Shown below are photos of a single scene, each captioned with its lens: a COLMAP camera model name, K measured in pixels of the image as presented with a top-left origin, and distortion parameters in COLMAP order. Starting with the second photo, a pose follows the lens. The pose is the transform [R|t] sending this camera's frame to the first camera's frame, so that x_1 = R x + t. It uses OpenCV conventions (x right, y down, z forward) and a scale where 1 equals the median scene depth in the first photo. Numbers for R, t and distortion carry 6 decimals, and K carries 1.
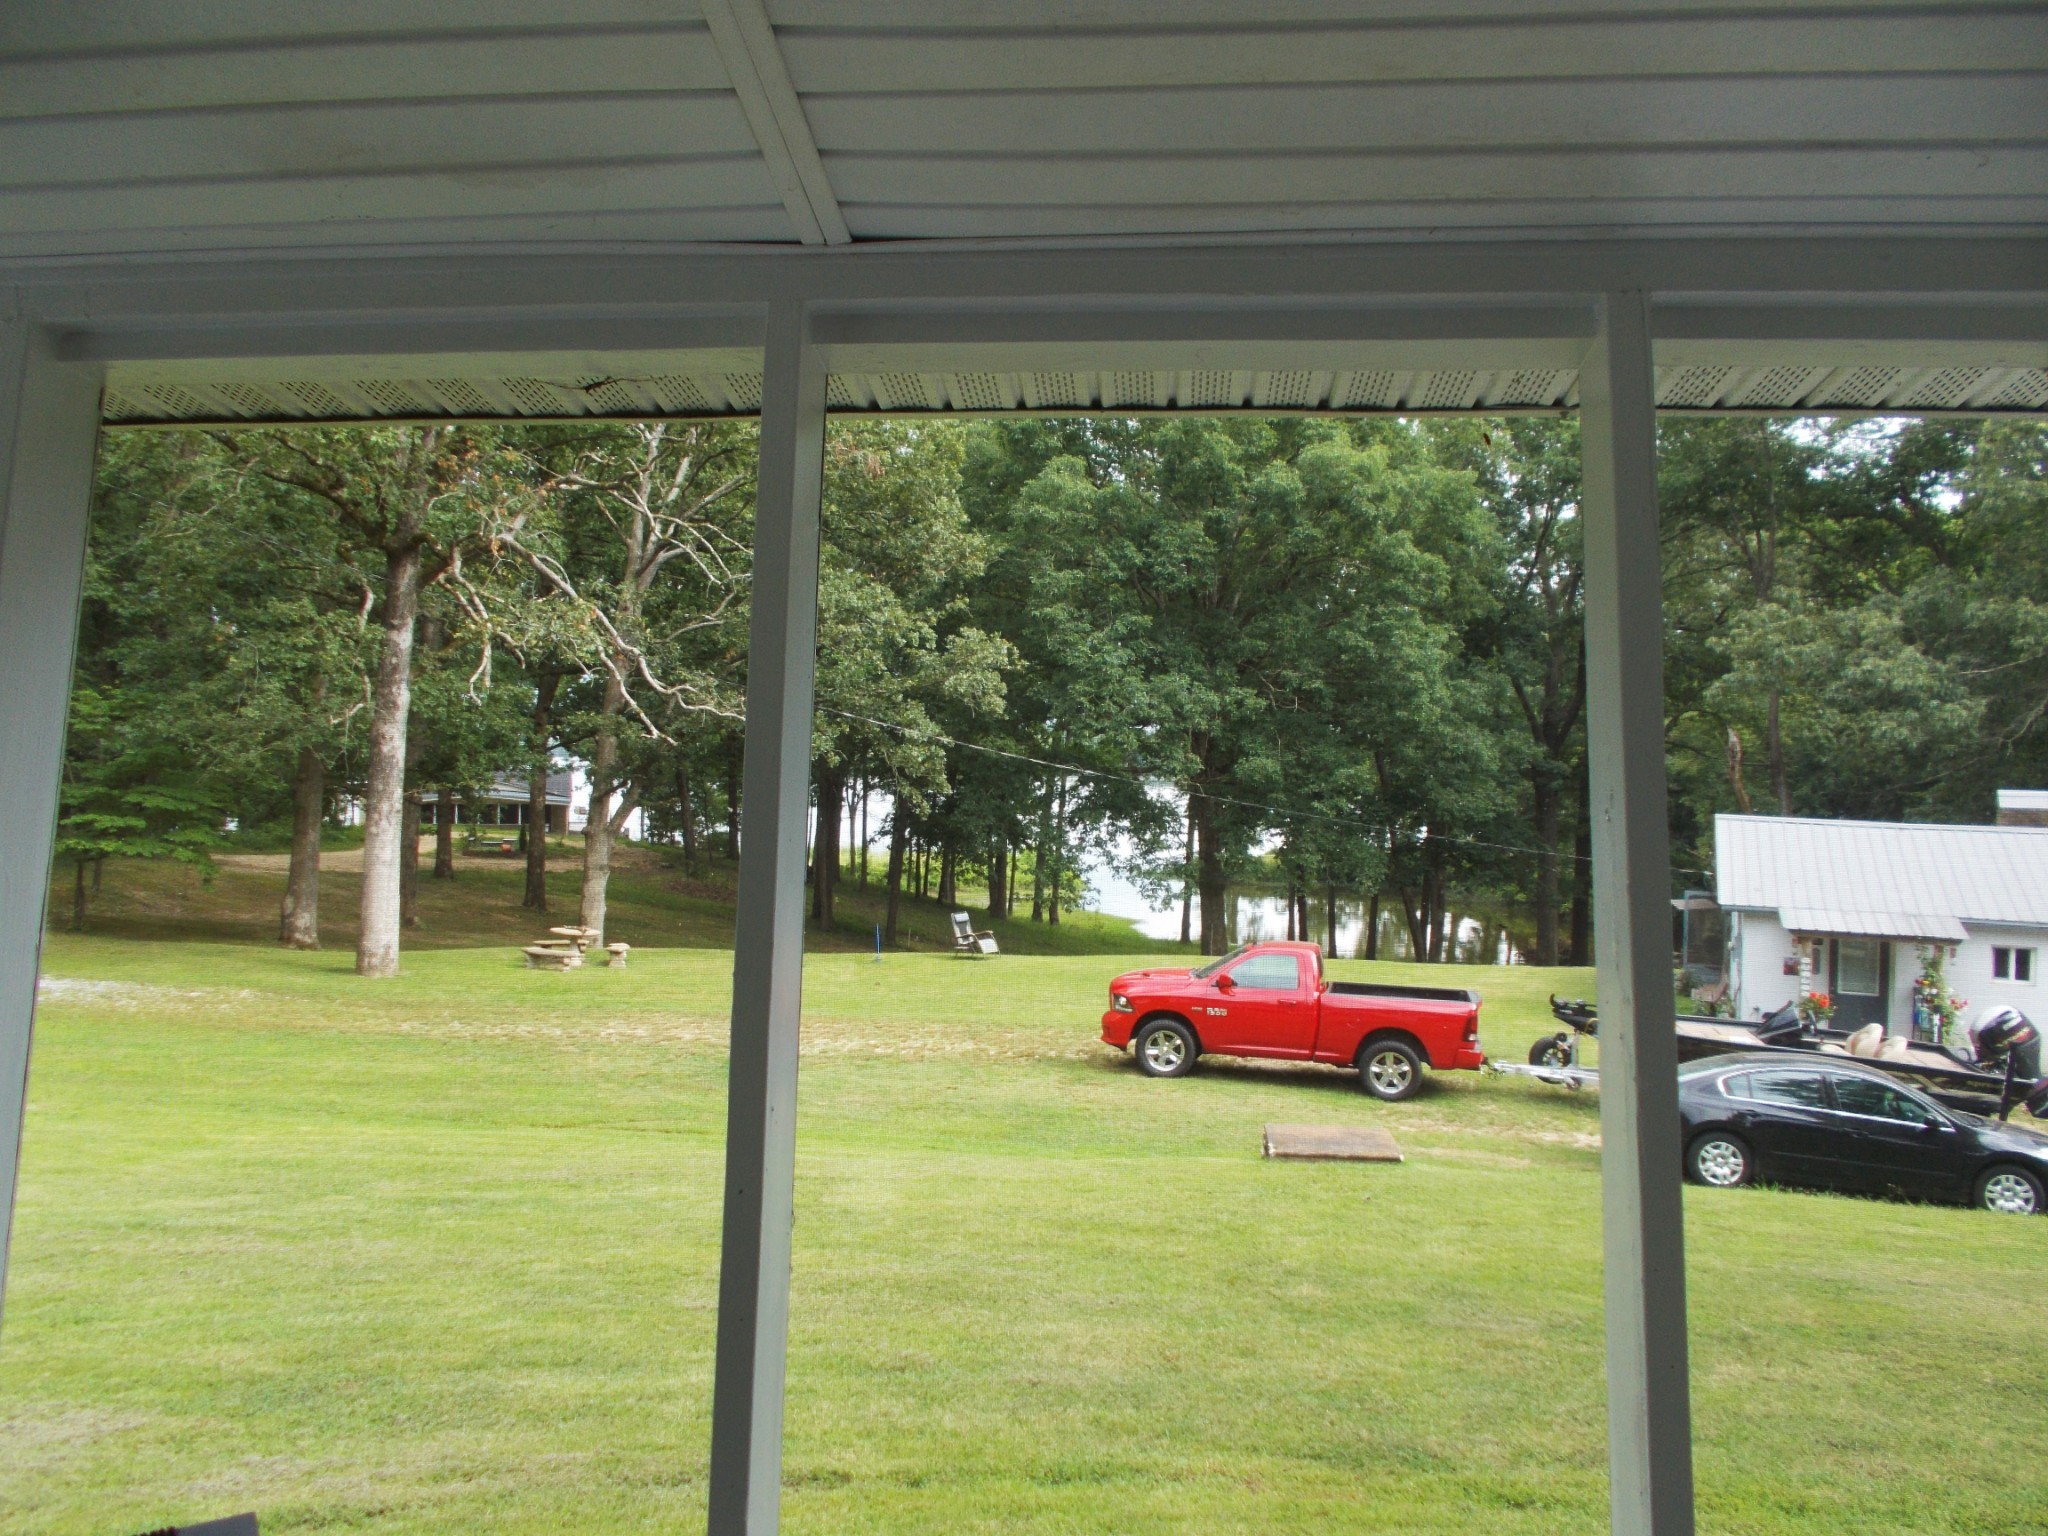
lens RADIAL K [[1653.1, 0, 1028.5], [0, 1653.1, 819.5], [0, 0, 1]] dist [0.053379, 0.000975]
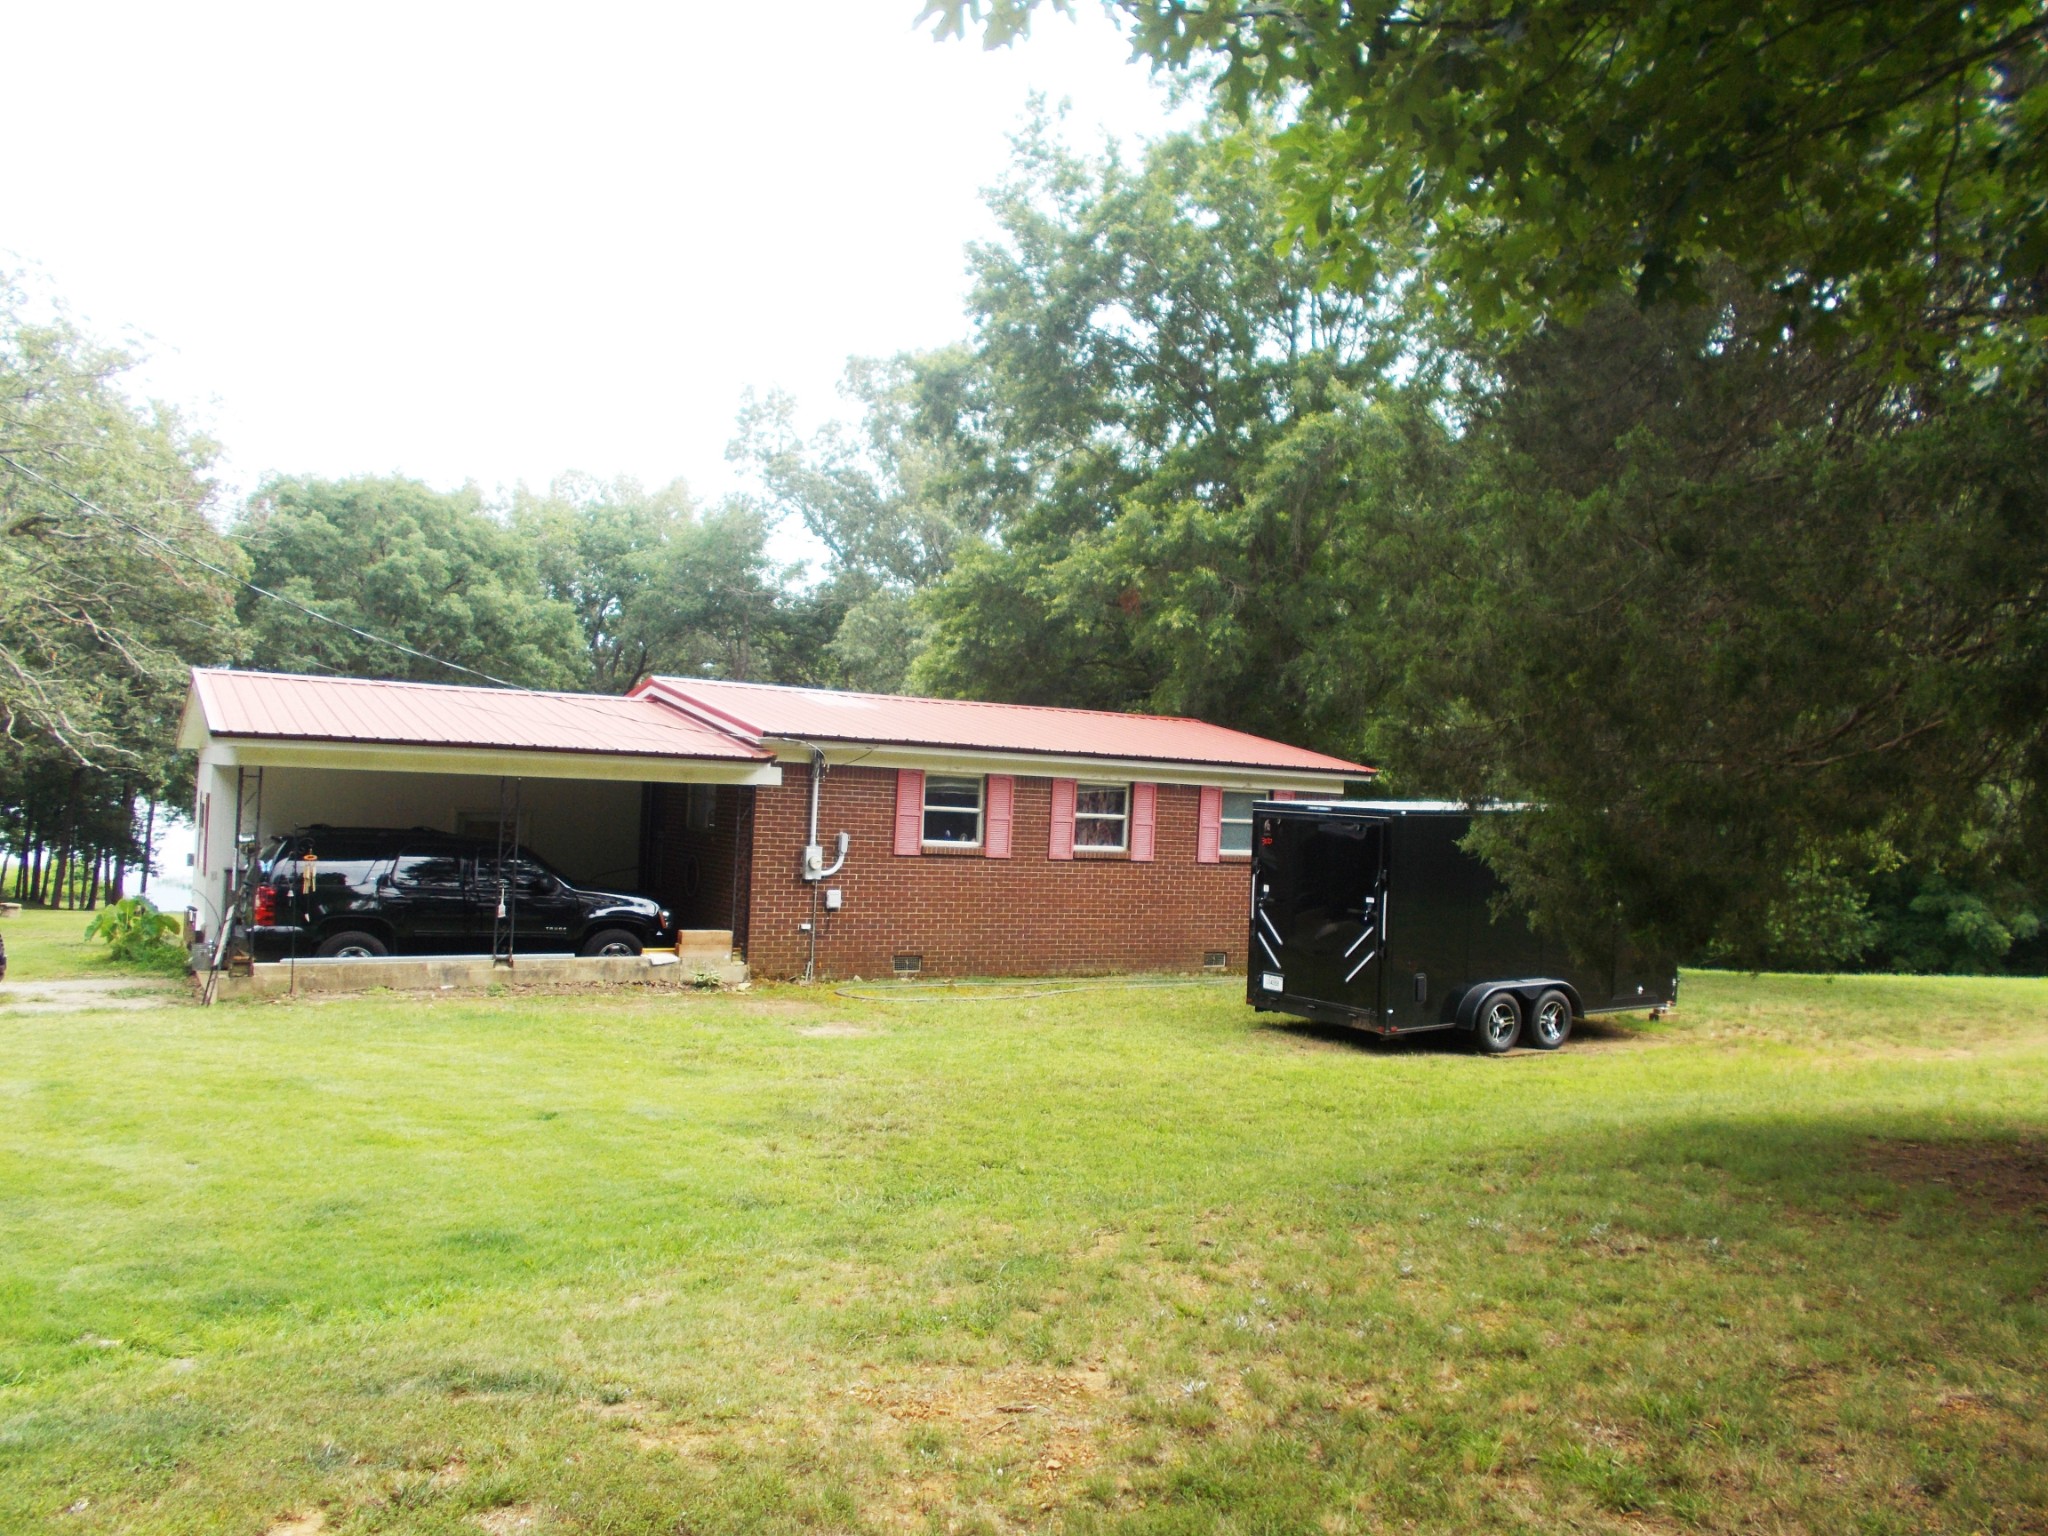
lens RADIAL K [[1653.1, 0, 1028.5], [0, 1653.1, 819.5], [0, 0, 1]] dist [0.053379, 0.000975]
pose [[0.832897, 0.015687, 0.553205, -0.262917], [-0.017883, 0.999839, -0.001427, -0.013502], [-0.553139, -0.008705, 0.833044, -0.602679]]
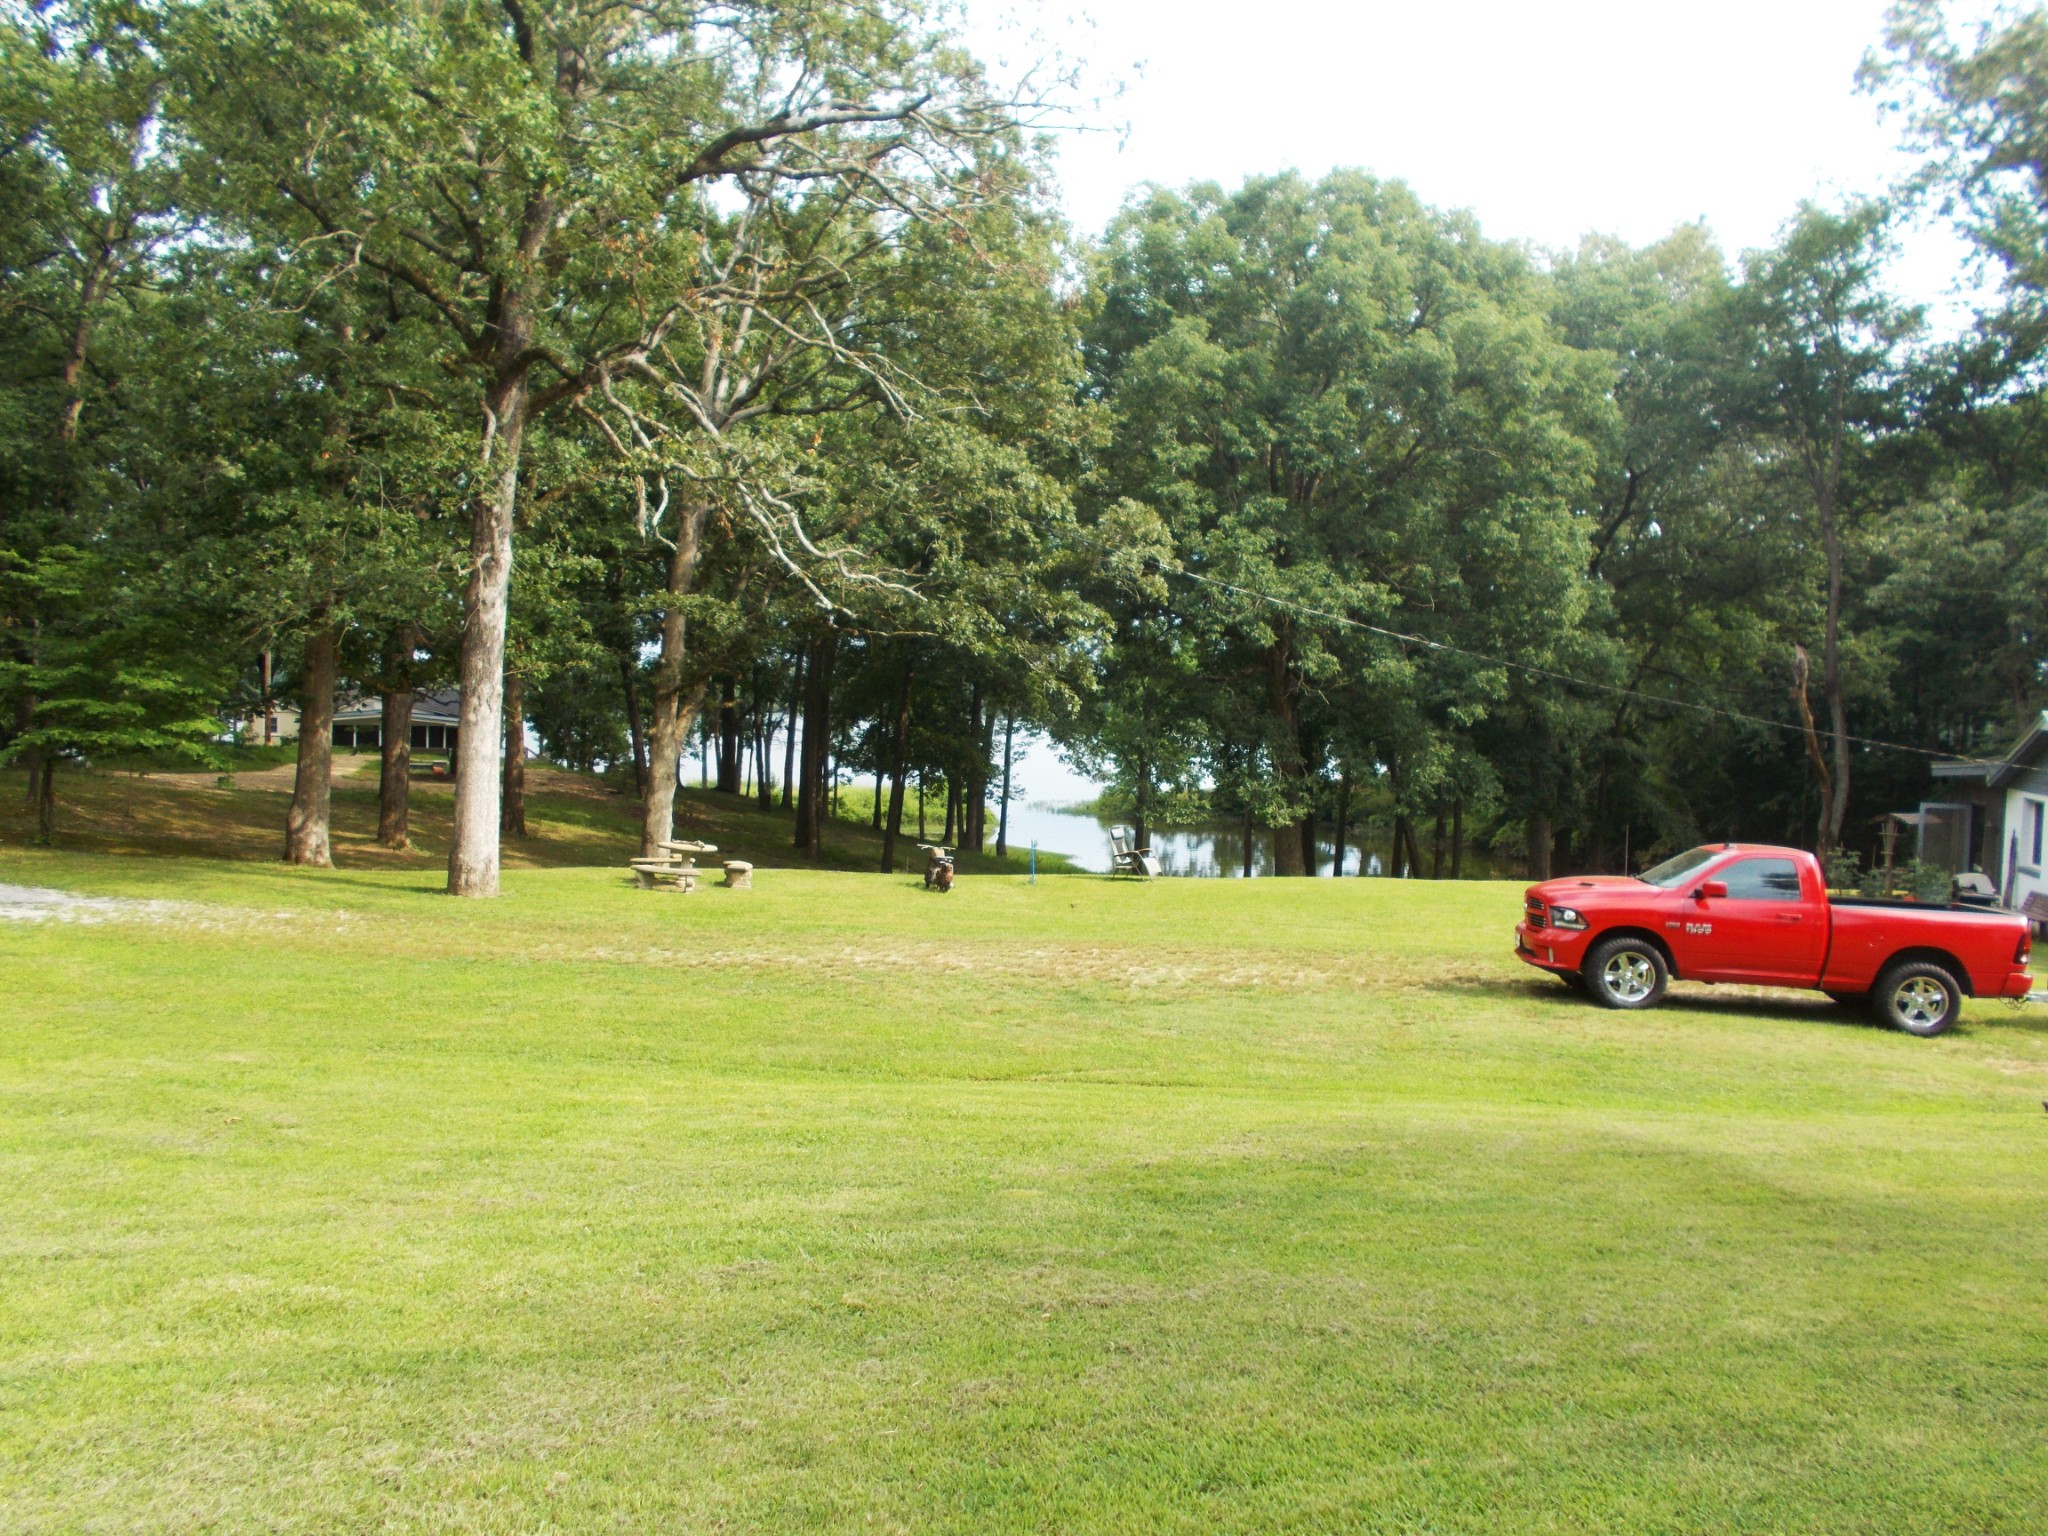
lens RADIAL K [[1653.1, 0, 1028.5], [0, 1653.1, 819.5], [0, 0, 1]] dist [0.053379, 0.000975]
pose [[0.993955, 0.002961, 0.109746, -0.162317], [-0.006701, 0.999409, 0.033724, 0.020552], [-0.109581, -0.034256, 0.993387, 0.124413]]
